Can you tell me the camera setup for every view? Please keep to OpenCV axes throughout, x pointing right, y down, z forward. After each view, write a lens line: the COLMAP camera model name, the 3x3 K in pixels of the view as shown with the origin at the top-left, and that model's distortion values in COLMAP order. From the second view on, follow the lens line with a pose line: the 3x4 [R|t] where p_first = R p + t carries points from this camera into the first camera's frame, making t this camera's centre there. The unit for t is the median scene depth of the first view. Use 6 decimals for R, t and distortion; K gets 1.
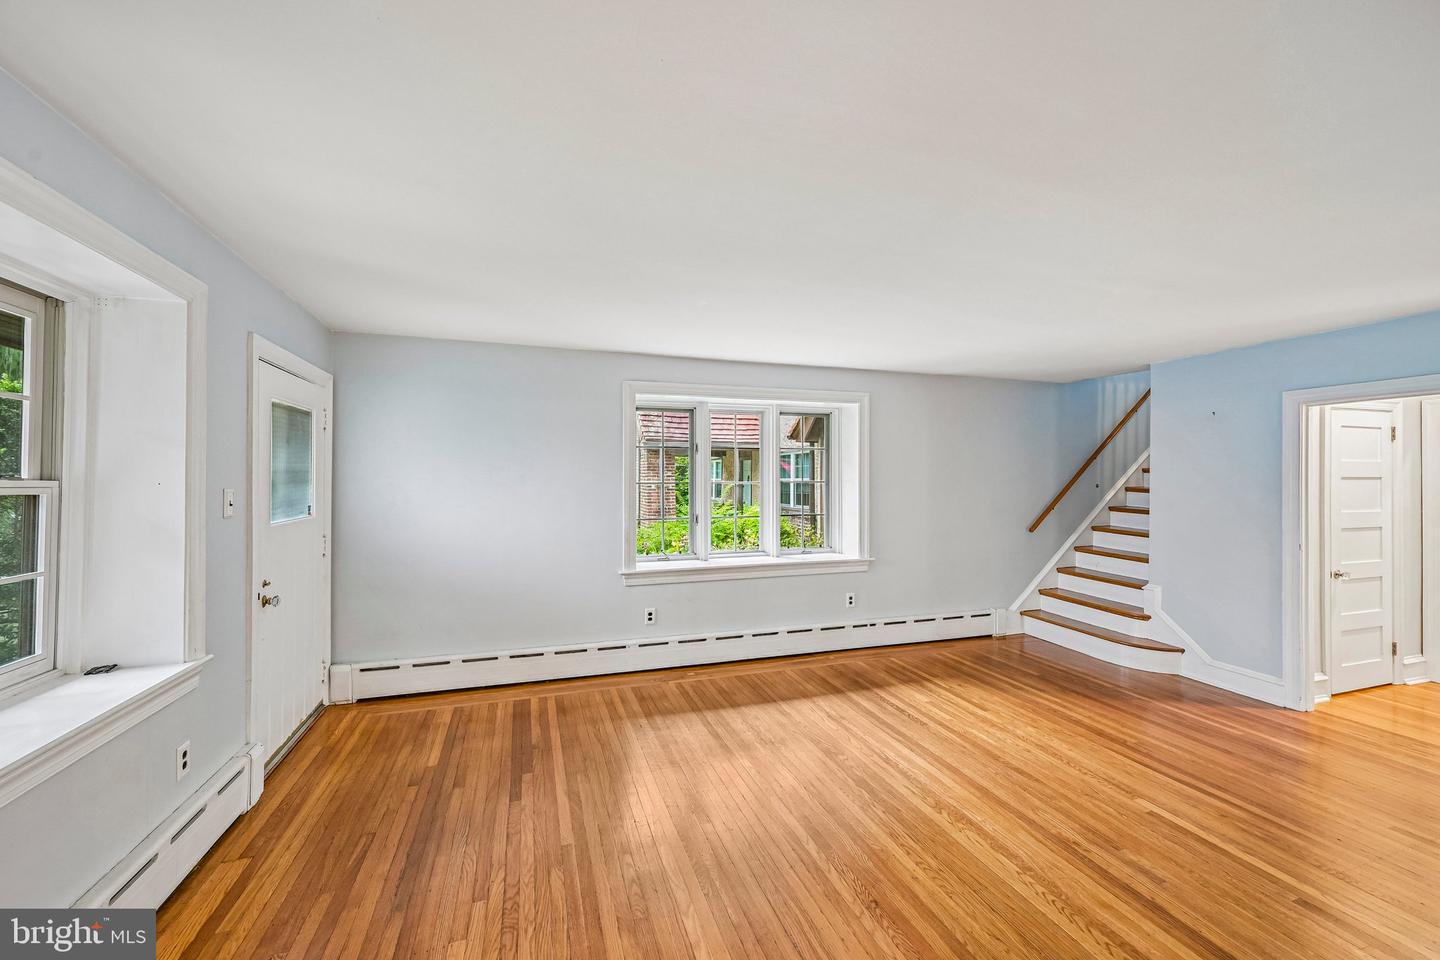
lens RADIAL K [[624.5, 0, 720.0], [0, 624.5, 480.0], [0, 0, 1]] dist [0.001906, 0.000042]
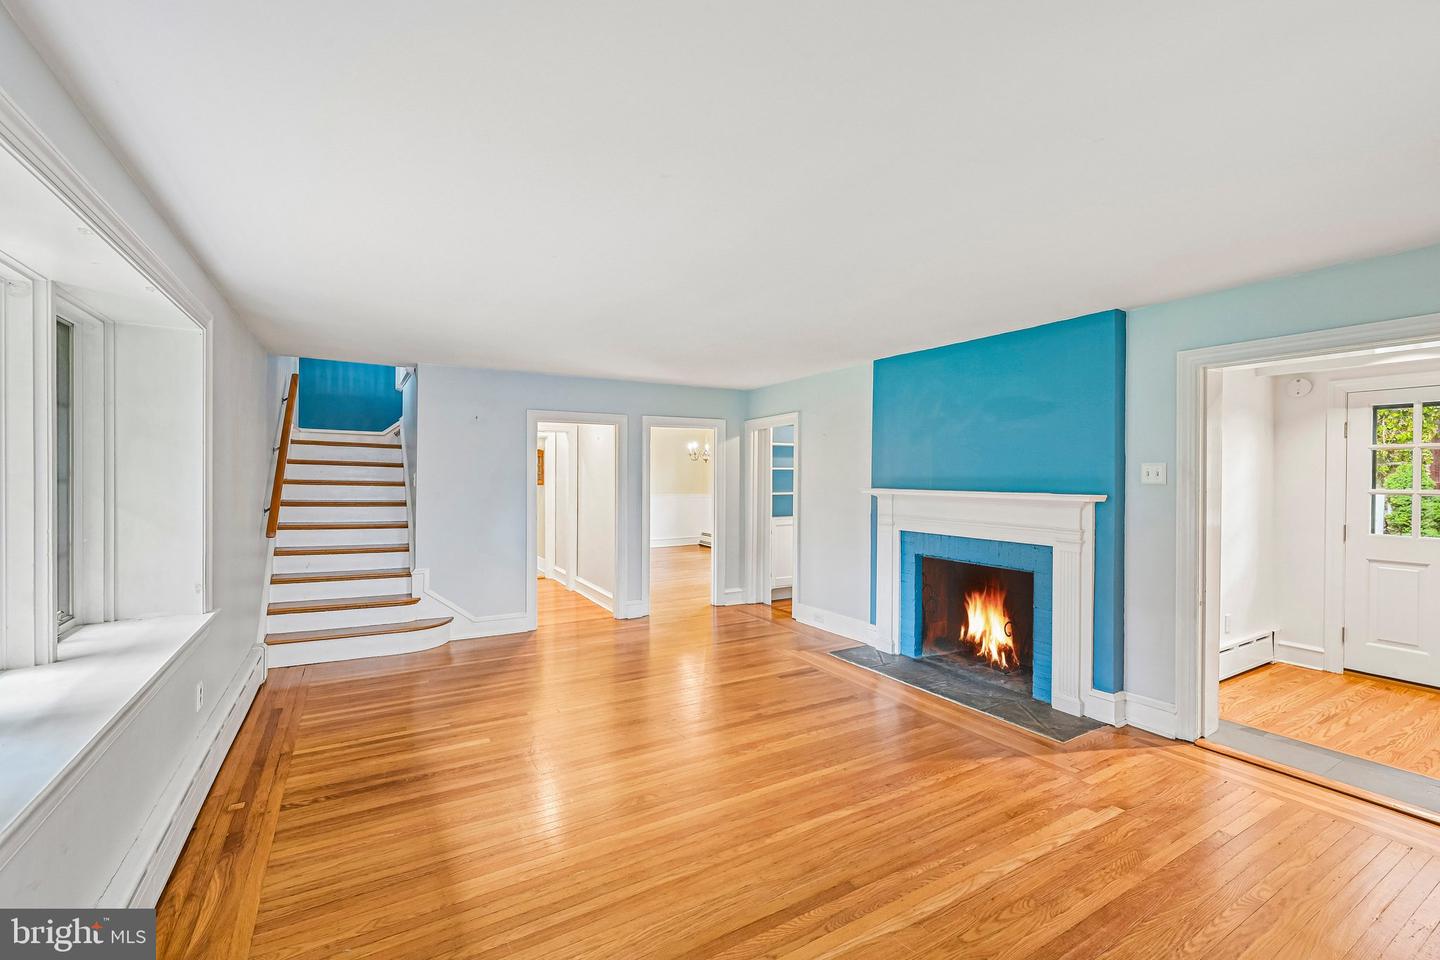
lens RADIAL K [[587.8, 0, 698.4], [0, 587.8, 478.7], [0, 0, 1]] dist [-0.001229, -0.000264]
pose [[-0.204505, -0.012079, 0.978791, -0.464361], [-0.002407, 0.999927, 0.011837, -0.003272], [-0.978863, 0.000065, -0.204519, 0.847675]]
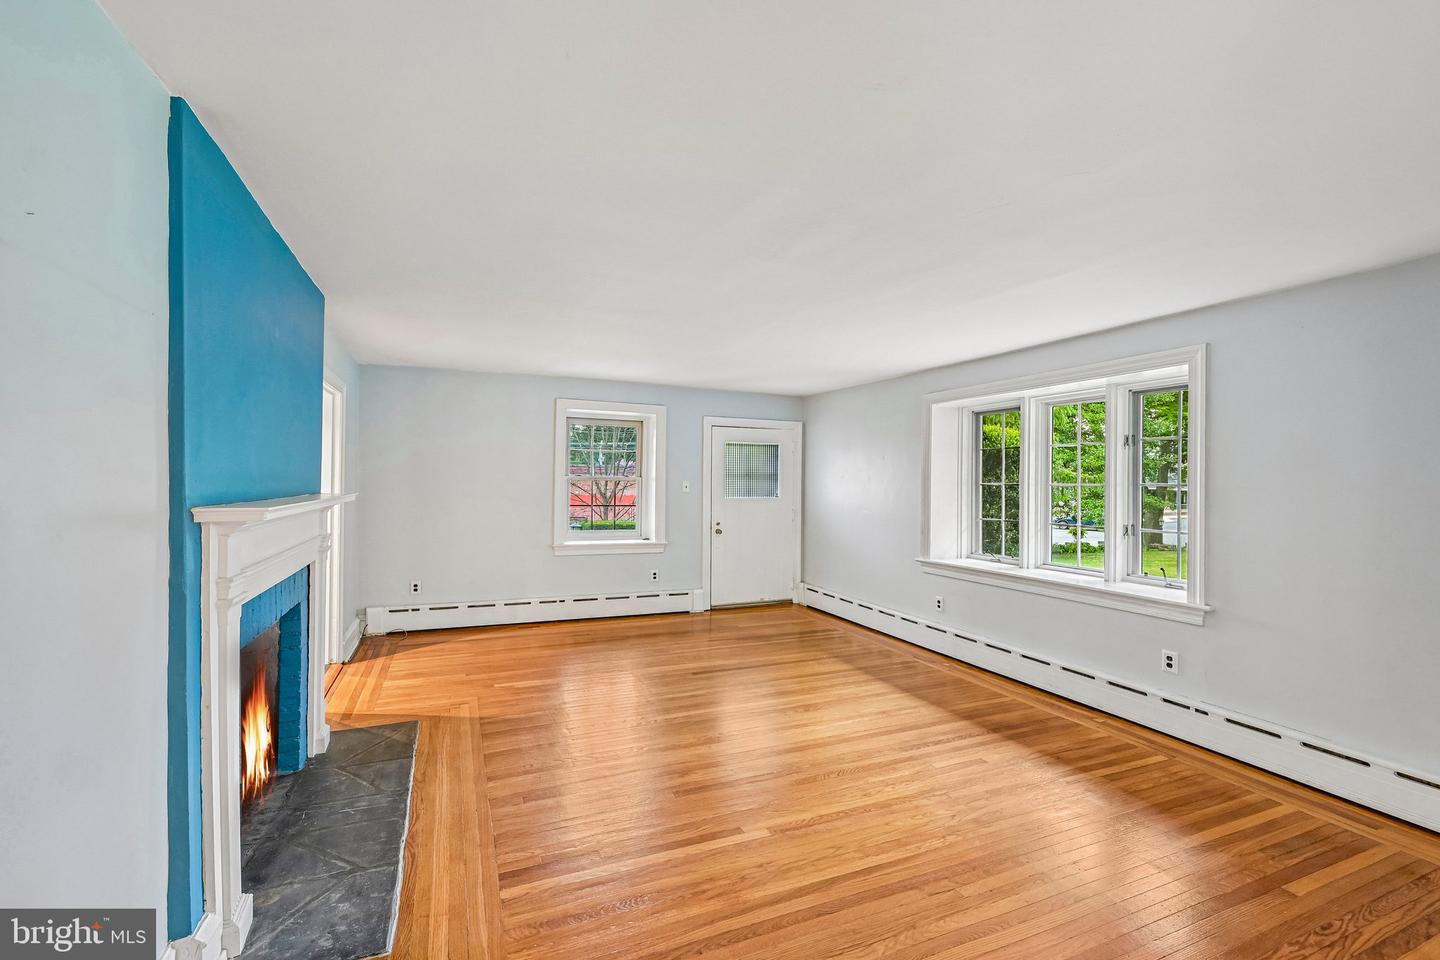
lens RADIAL K [[587.8, 0, 698.4], [0, 587.8, 478.7], [0, 0, 1]] dist [-0.001229, -0.000264]
pose [[0.060997, -0.005049, -0.998125, 1.002649], [-0.014985, 0.999870, -0.005974, 0.010212], [0.998025, 0.015321, 0.060913, 0.564201]]
